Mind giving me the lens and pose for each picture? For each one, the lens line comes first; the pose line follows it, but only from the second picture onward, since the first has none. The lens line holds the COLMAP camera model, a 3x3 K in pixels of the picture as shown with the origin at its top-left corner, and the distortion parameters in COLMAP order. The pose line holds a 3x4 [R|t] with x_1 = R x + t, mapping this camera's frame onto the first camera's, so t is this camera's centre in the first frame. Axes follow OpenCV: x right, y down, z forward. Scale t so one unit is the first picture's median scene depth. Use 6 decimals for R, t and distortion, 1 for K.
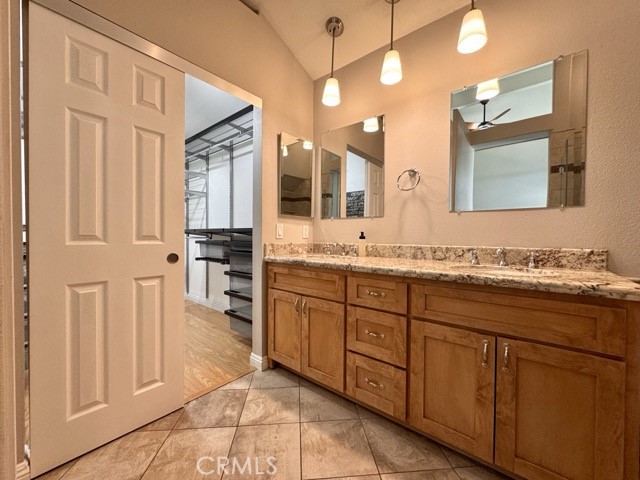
lens RADIAL K [[256.0, 0, 318.8], [0, 256.0, 239.6], [0, 0, 1]] dist [-0.004573, 0.000889]
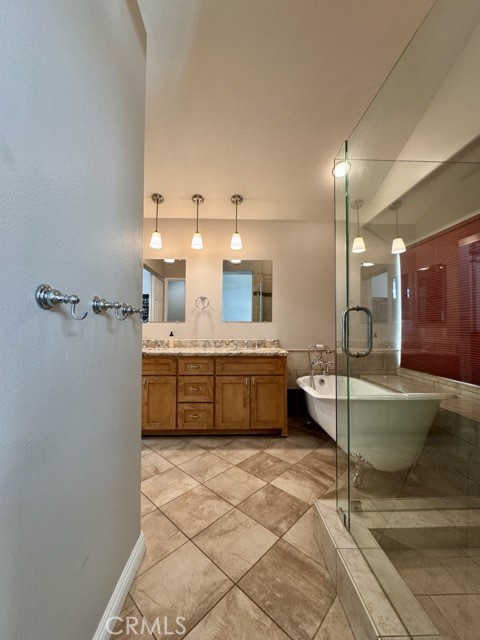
lens RADIAL K [[256.0, 0, 239.9], [0, 256.0, 320.8], [0, 0, 1]] dist [-0.004573, 0.000889]
pose [[0.748931, 0.014636, 0.662487, -0.733766], [0.009105, 0.999434, -0.032373, -0.056208], [-0.662586, 0.030276, 0.748374, -0.576980]]
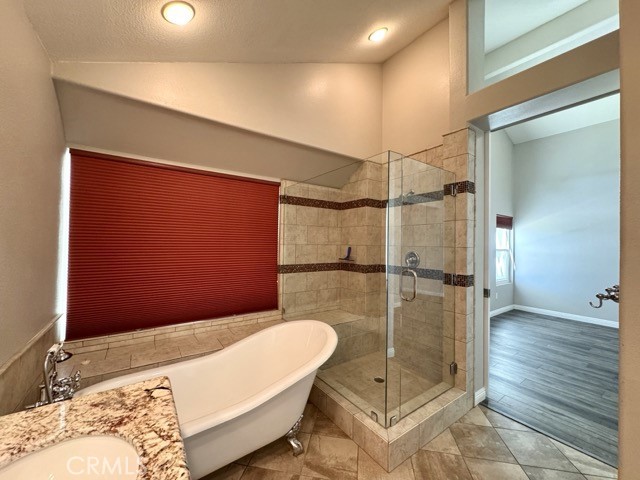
lens RADIAL K [[256.0, 0, 319.7], [0, 256.0, 241.2], [0, 0, 1]] dist [-0.004573, 0.000889]
pose [[-0.966544, -0.014573, 0.256087, 0.131259], [-0.013613, 0.999892, 0.005523, -0.256156], [-0.256140, 0.001852, -0.966638, 1.068811]]
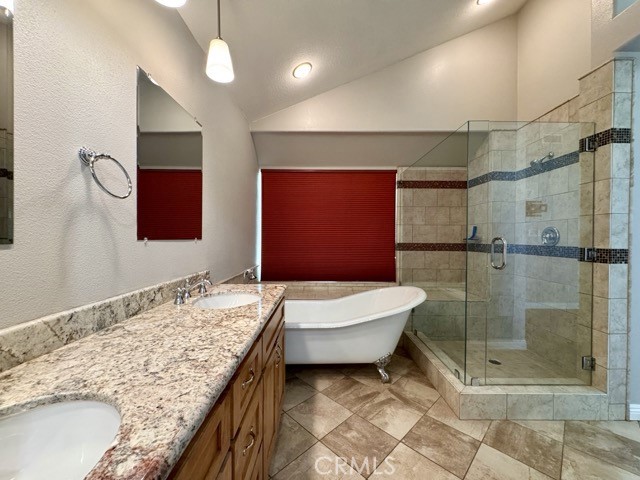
lens RADIAL K [[256.0, 0, 319.0], [0, 256.0, 241.9], [0, 0, 1]] dist [-0.004573, 0.000889]
pose [[-0.639548, -0.020937, 0.768466, -0.350958], [0.003170, 0.999549, 0.029872, -0.136251], [-0.768745, 0.021541, -0.639193, 1.189111]]
